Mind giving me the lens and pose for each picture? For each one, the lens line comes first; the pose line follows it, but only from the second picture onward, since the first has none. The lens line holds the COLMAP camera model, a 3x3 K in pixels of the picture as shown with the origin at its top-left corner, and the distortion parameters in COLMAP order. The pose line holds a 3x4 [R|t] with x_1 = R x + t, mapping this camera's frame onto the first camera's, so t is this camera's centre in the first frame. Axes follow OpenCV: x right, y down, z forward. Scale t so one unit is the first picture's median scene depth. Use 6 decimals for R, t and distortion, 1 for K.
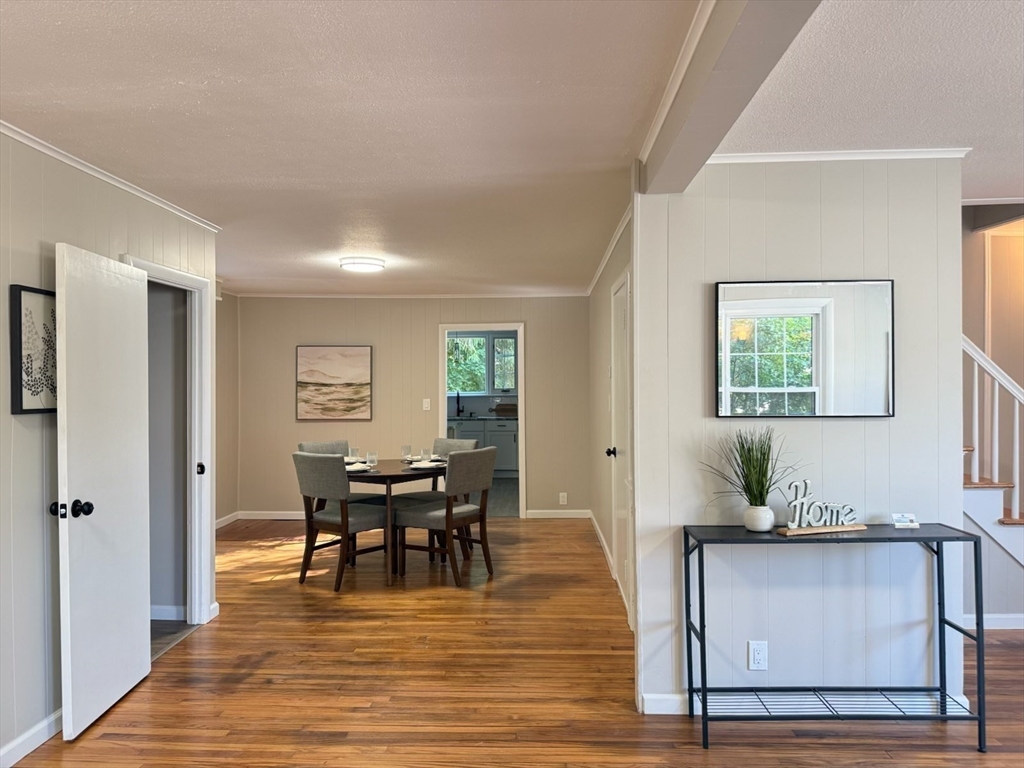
lens RADIAL K [[720.5, 0, 511.5], [0, 720.5, 387.4], [0, 0, 1]] dist [0.086863, -0.116093]
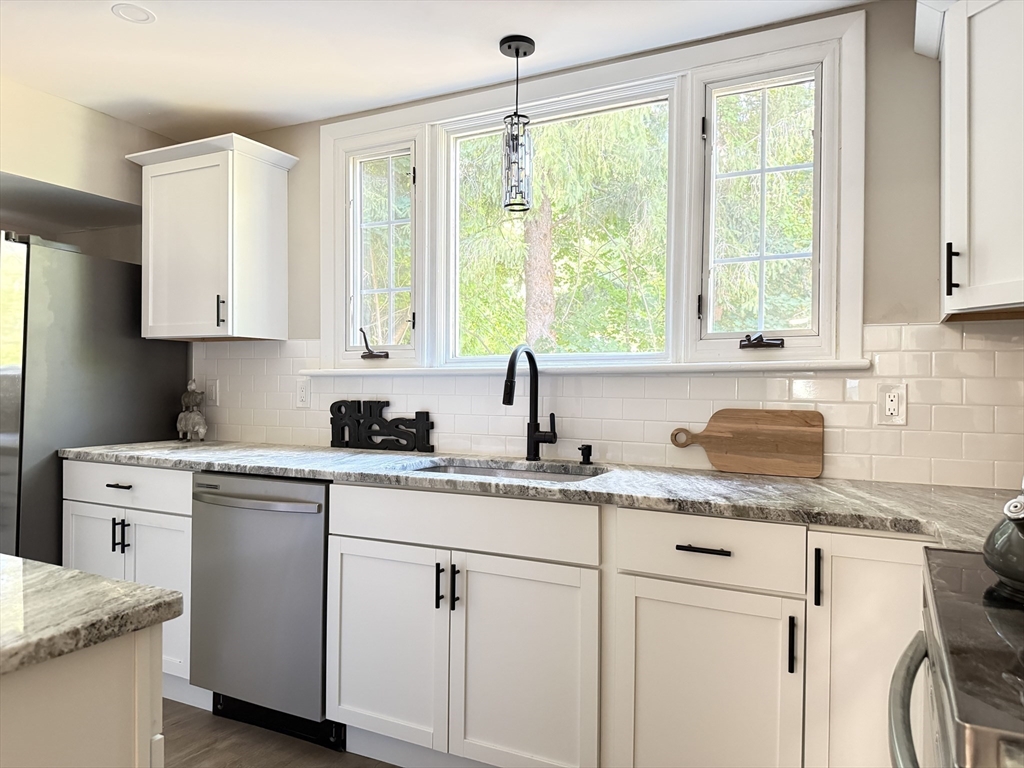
lens RADIAL K [[720.5, 0, 512.0], [0, 720.5, 385.8], [0, 0, 1]] dist [0.086863, -0.116093]
pose [[0.903666, 0.012866, -0.428045, 0.033843], [-0.011226, 0.999917, 0.006355, 0.035487], [0.428092, -0.000938, 0.903735, 1.783684]]
